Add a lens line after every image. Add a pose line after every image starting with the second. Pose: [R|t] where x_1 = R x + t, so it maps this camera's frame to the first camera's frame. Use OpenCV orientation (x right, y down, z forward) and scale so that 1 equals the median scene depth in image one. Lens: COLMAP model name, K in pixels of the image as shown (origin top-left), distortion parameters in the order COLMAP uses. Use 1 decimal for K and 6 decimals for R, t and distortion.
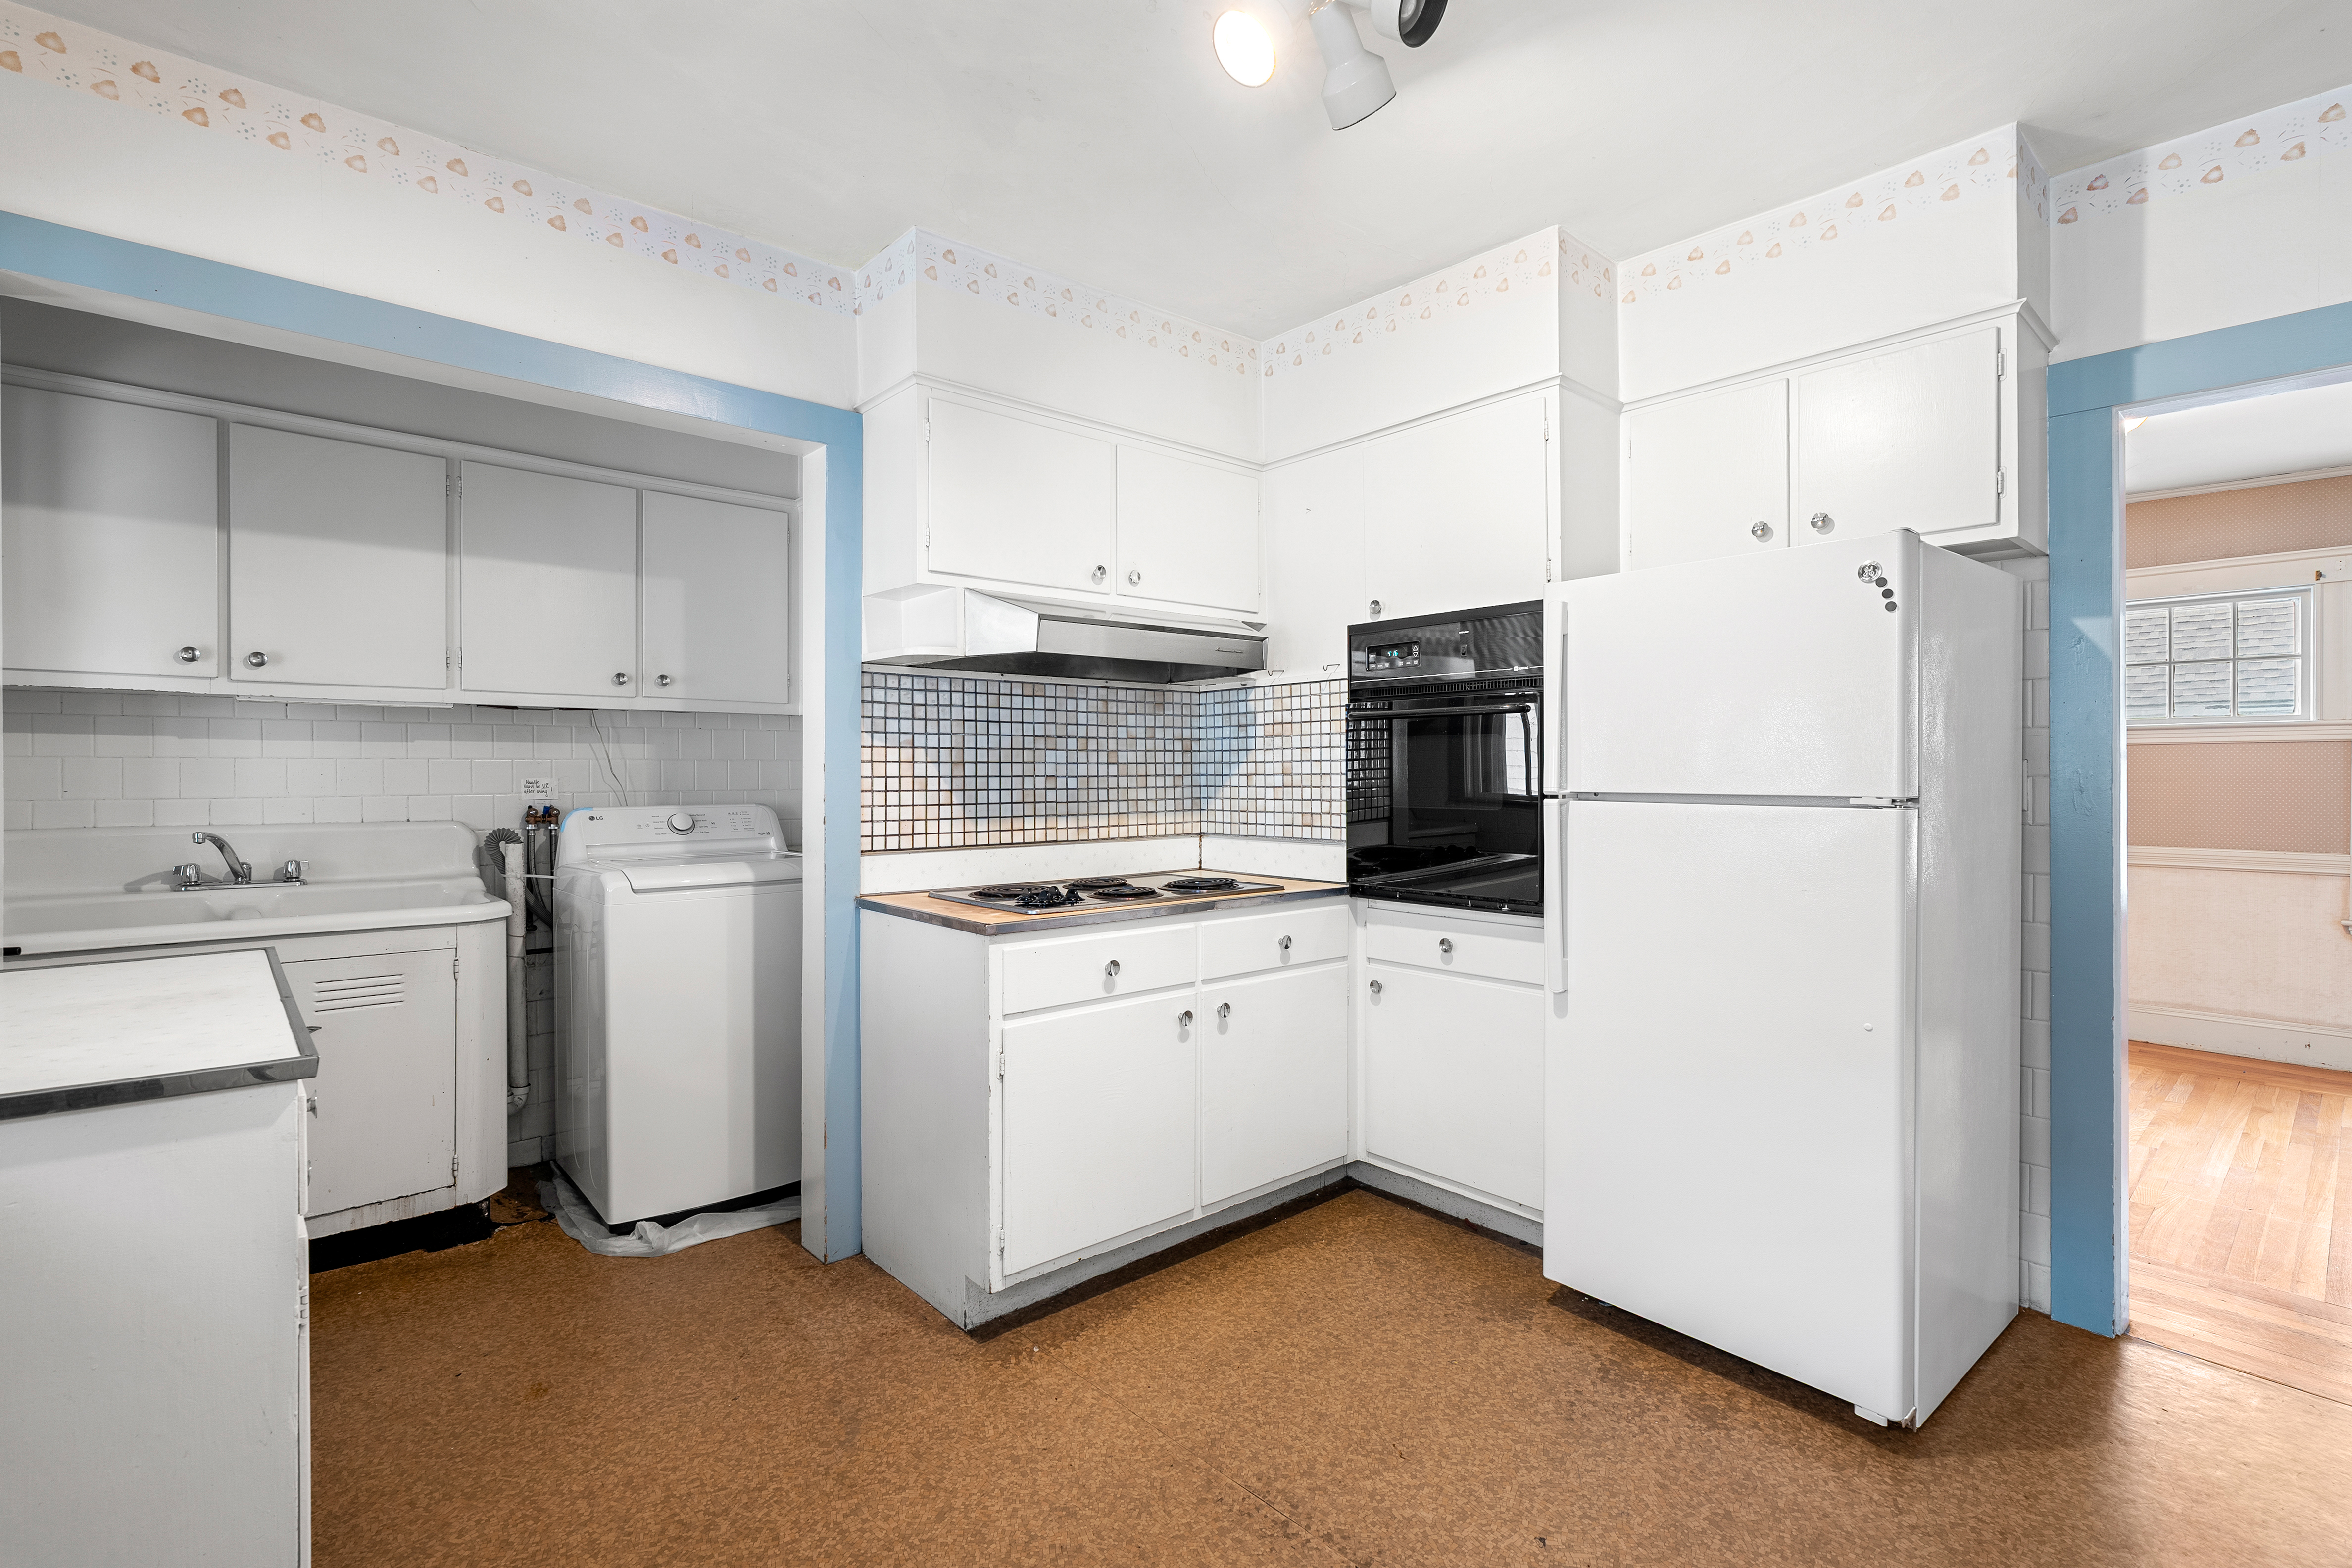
lens RADIAL K [[1085.4, 0, 1184.1], [0, 1085.4, 776.6], [0, 0, 1]] dist [-0.003264, 0.001509]
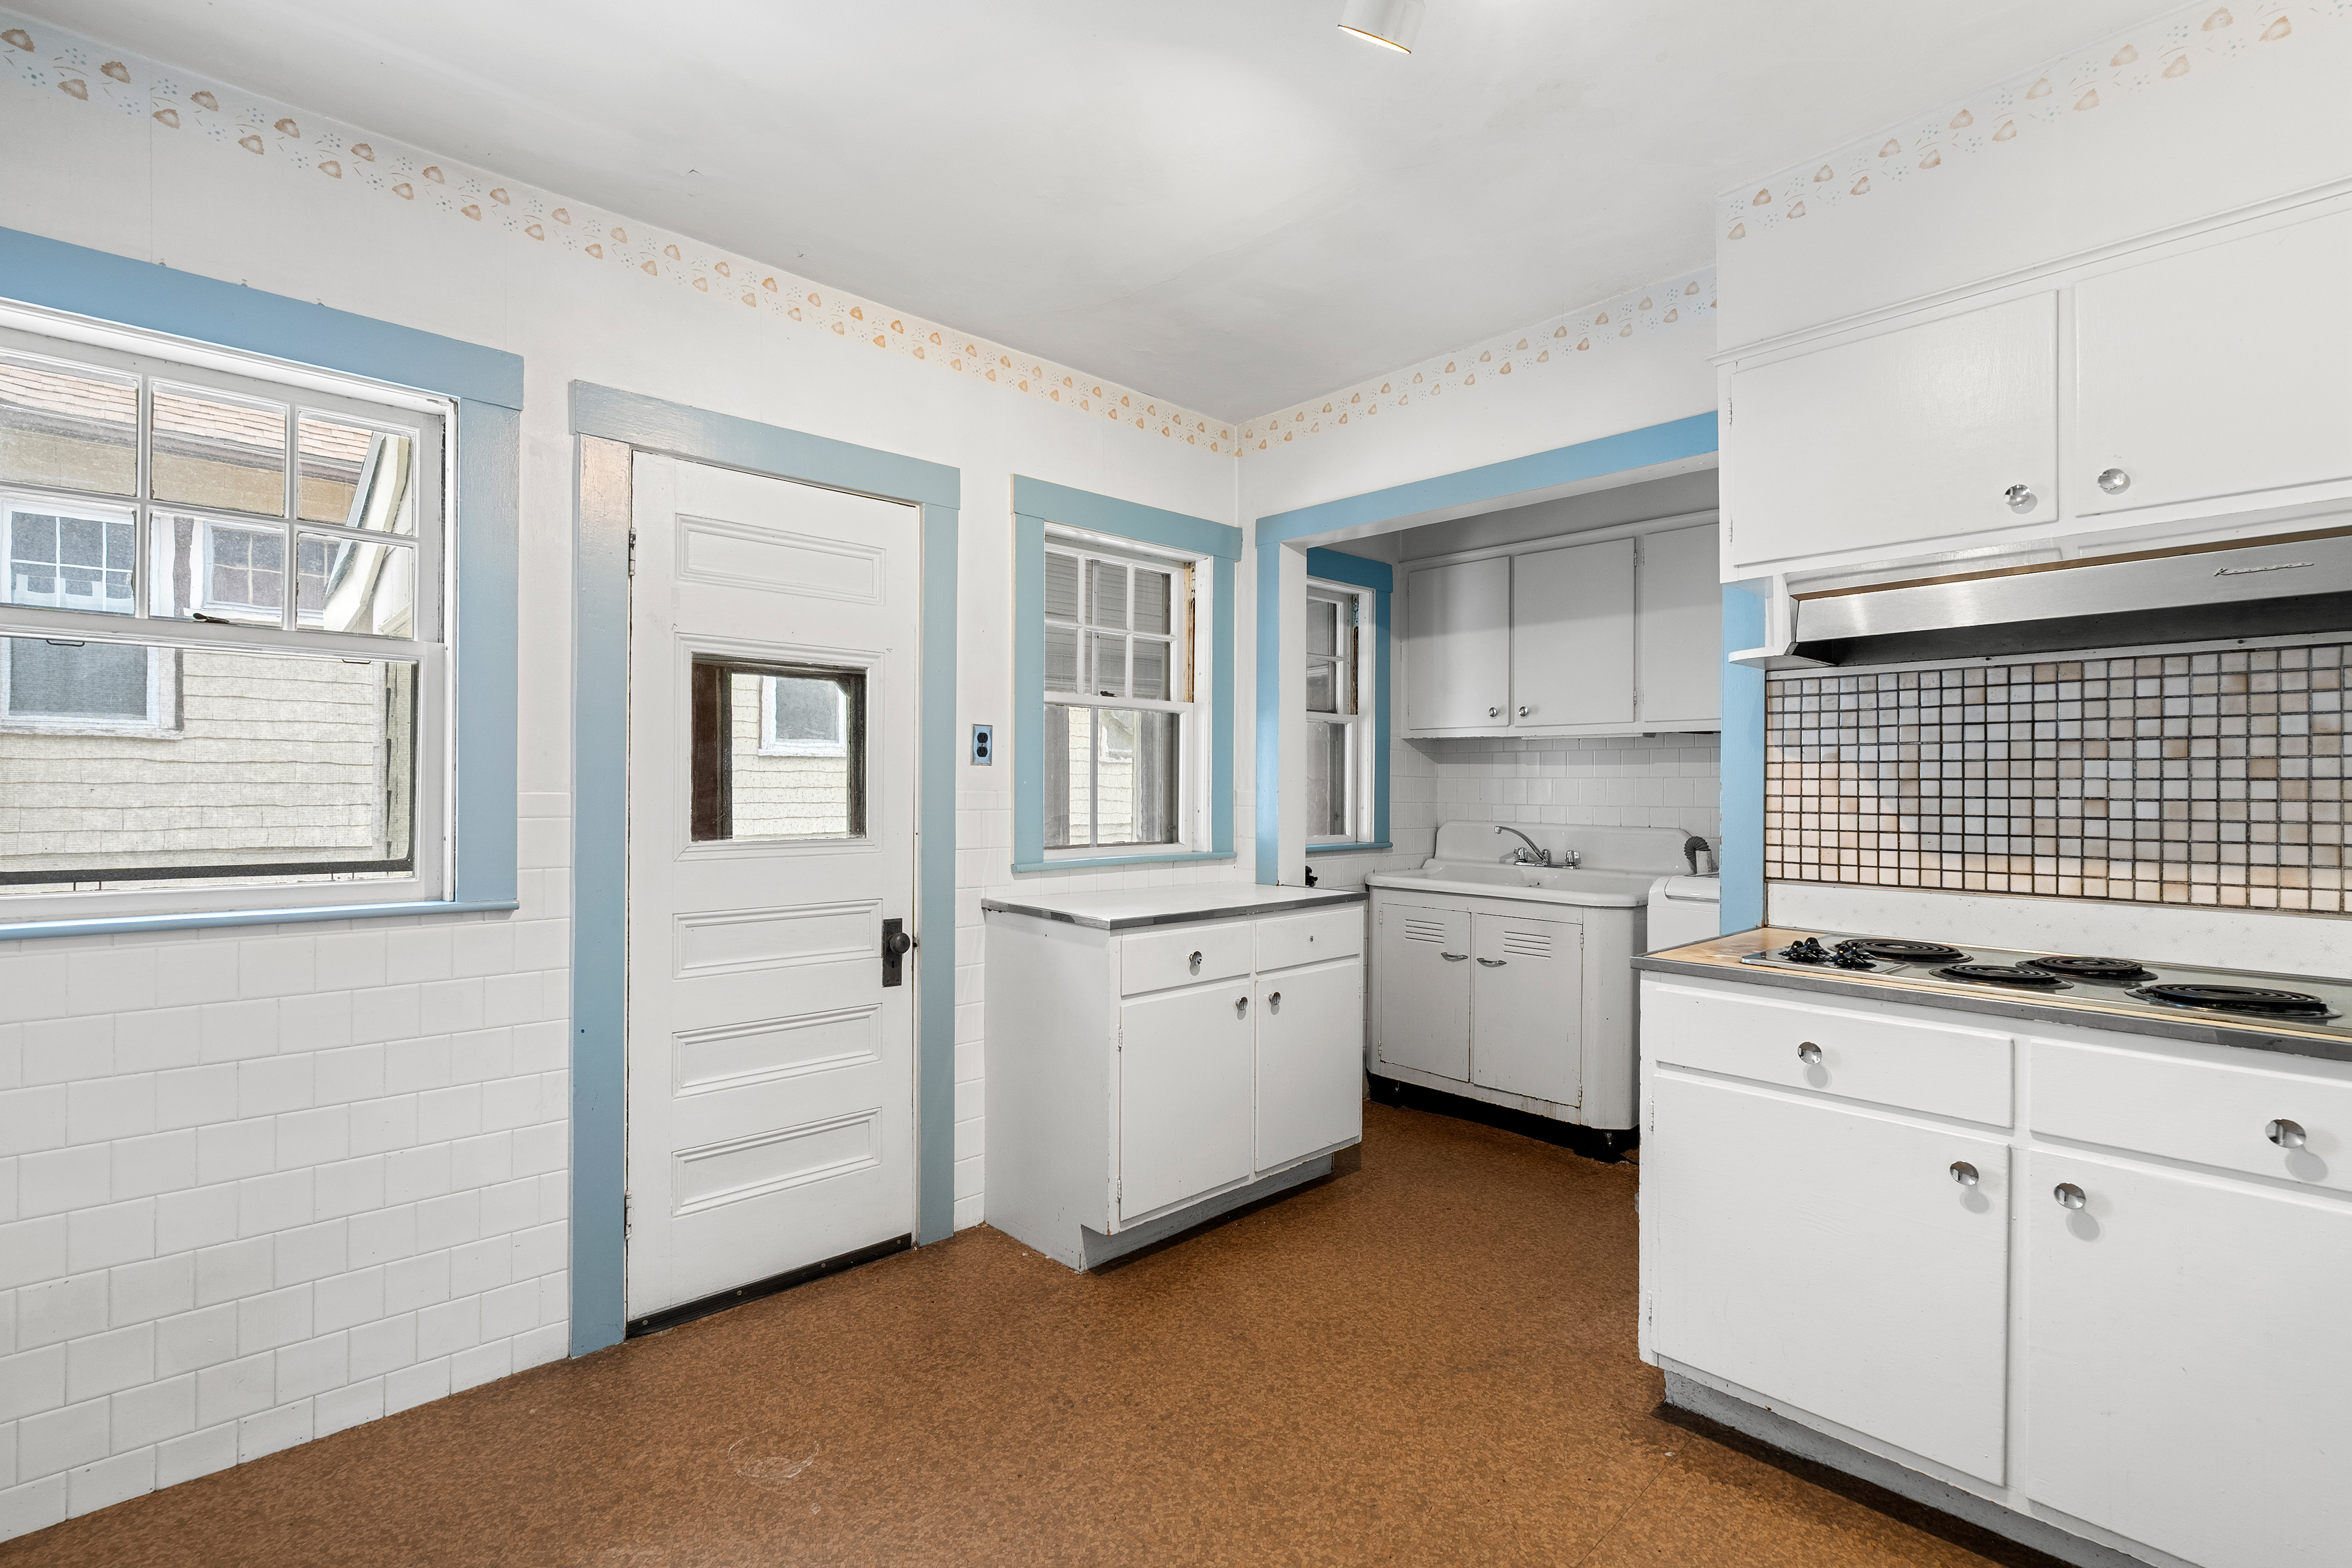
lens RADIAL K [[1085.4, 0, 1173.2], [0, 1085.4, 783.0], [0, 0, 1]] dist [-0.003264, 0.001509]
pose [[0.015510, 0.000057, -0.999880, 0.572529], [-0.007124, 0.999975, -0.000054, -0.006593], [0.999854, 0.007124, 0.015510, 0.459037]]
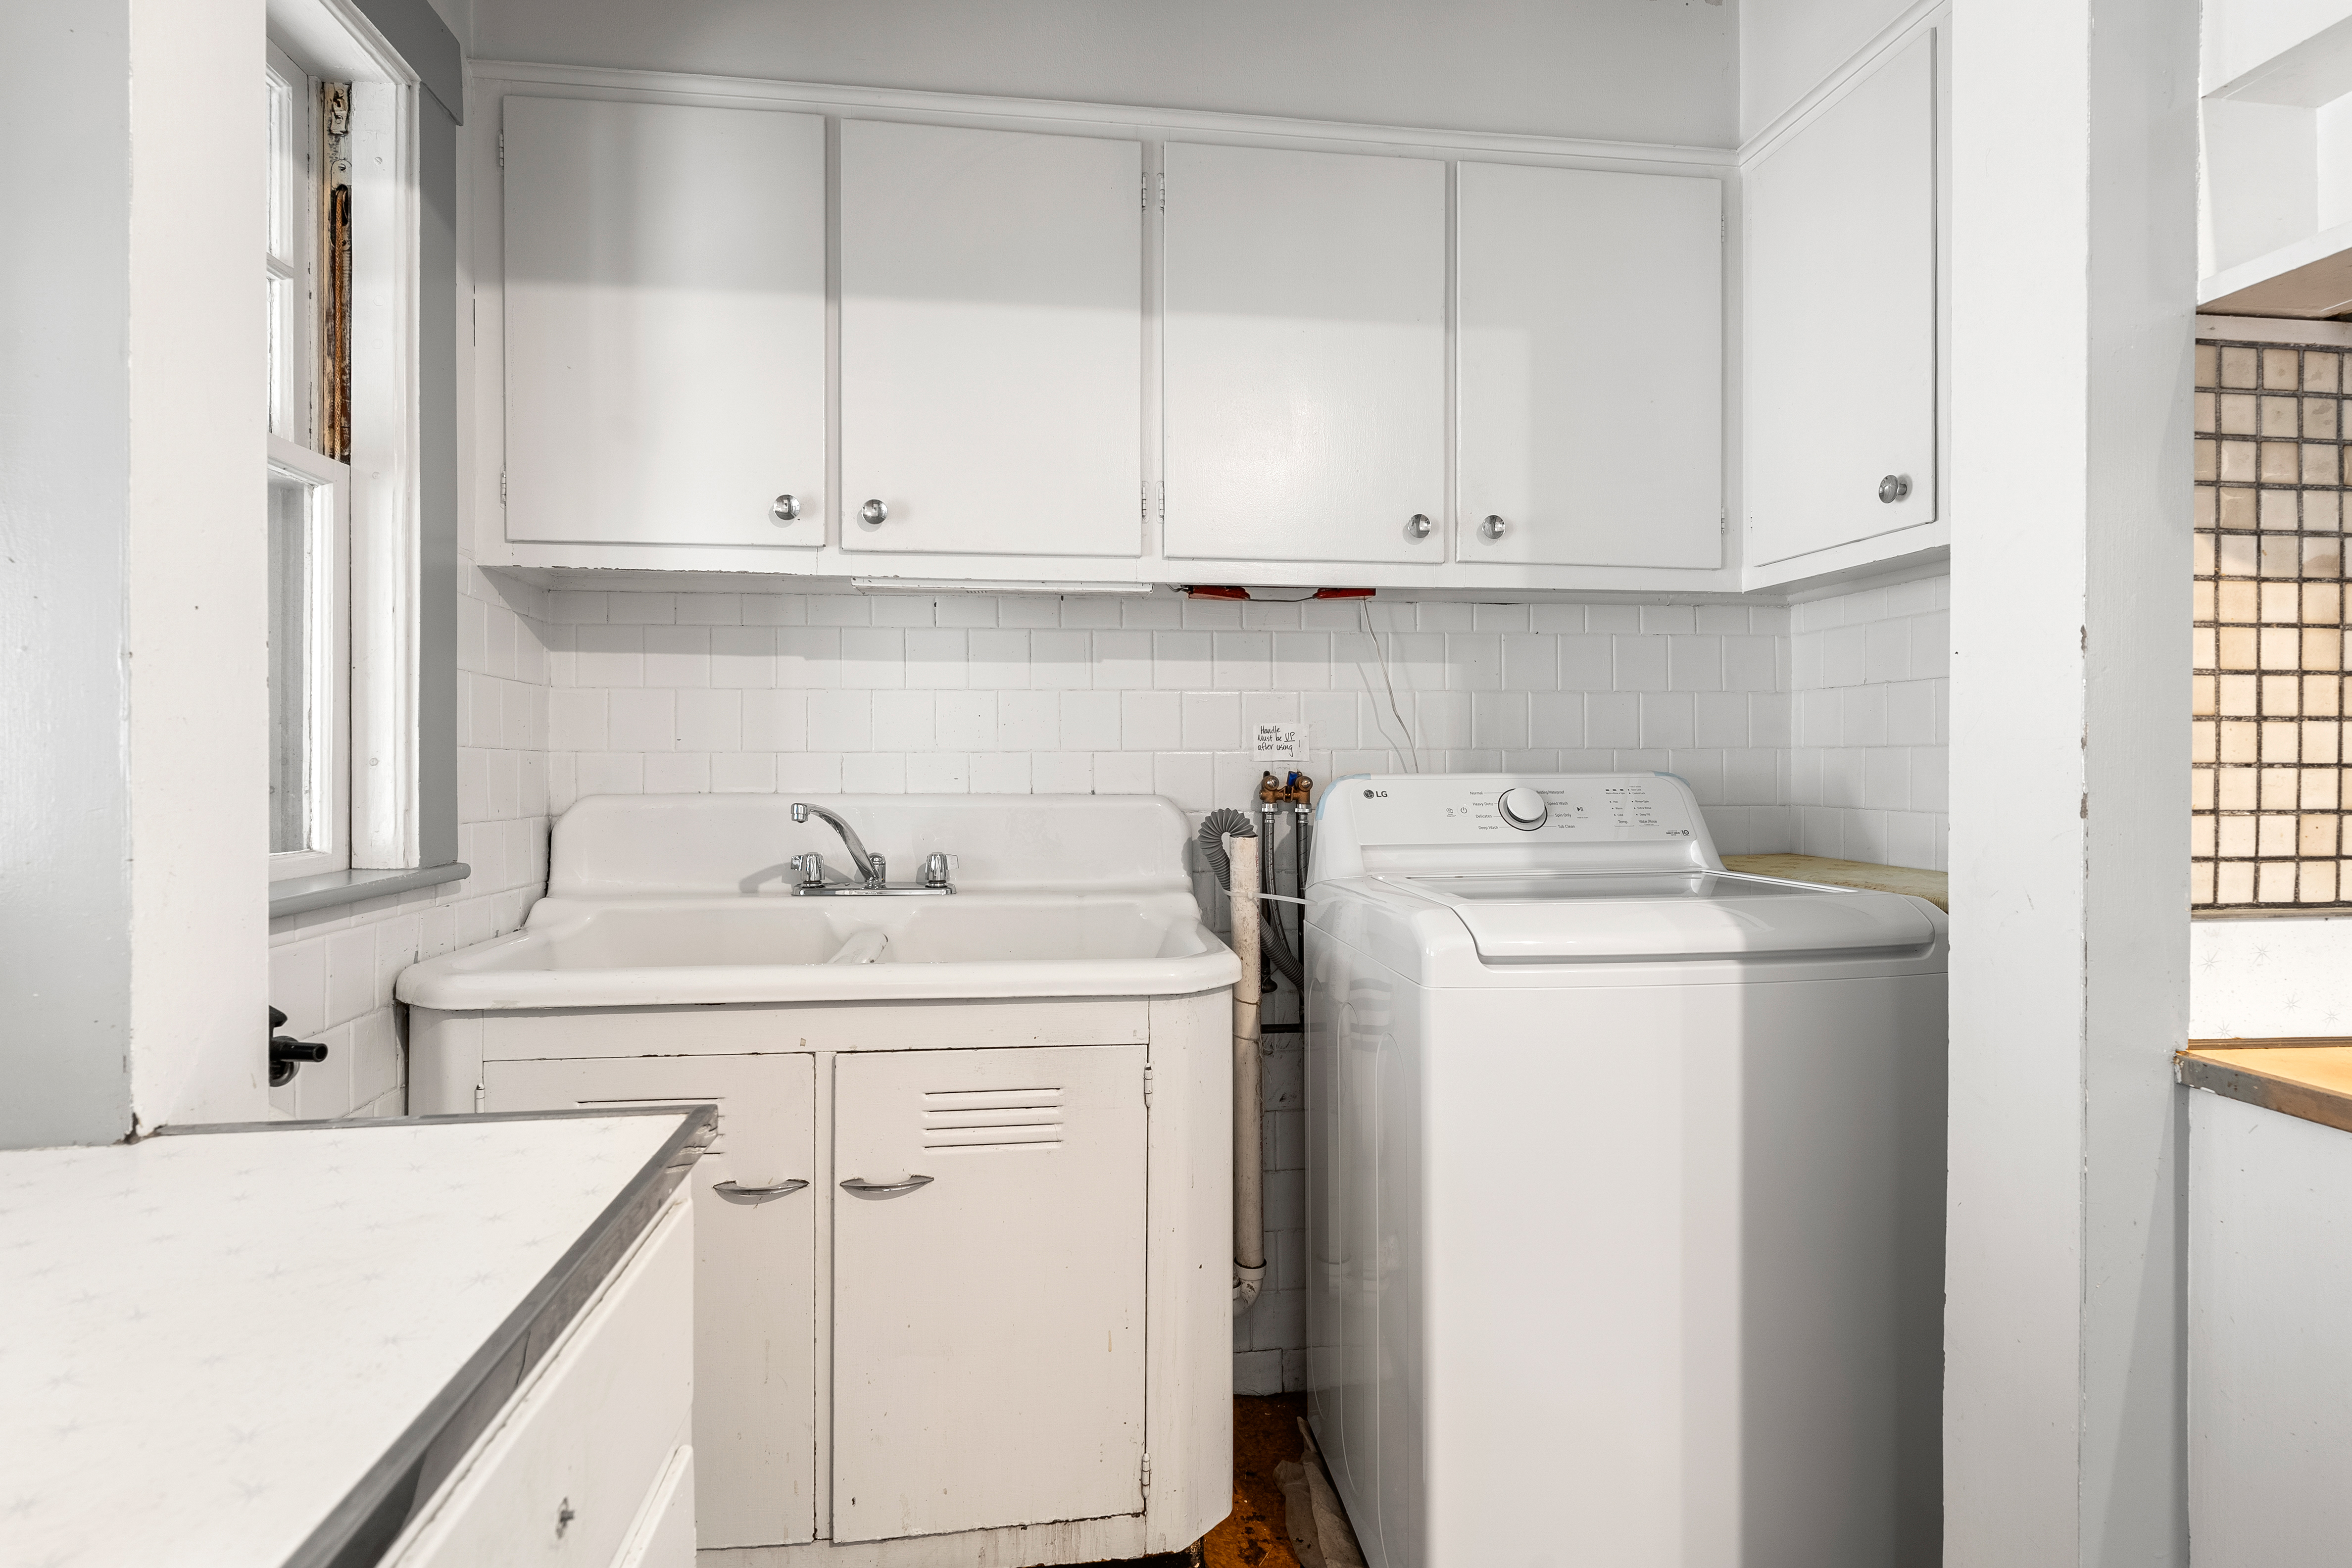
lens RADIAL K [[1194.4, 0, 1169.6], [0, 1194.4, 765.3], [0, 0, 1]] dist [-0.005070, -0.000237]
pose [[0.820798, 0.002195, -0.571214, -0.323875], [-0.001502, 0.999997, 0.001685, 0.025916], [0.571217, -0.000525, 0.820799, 0.514291]]
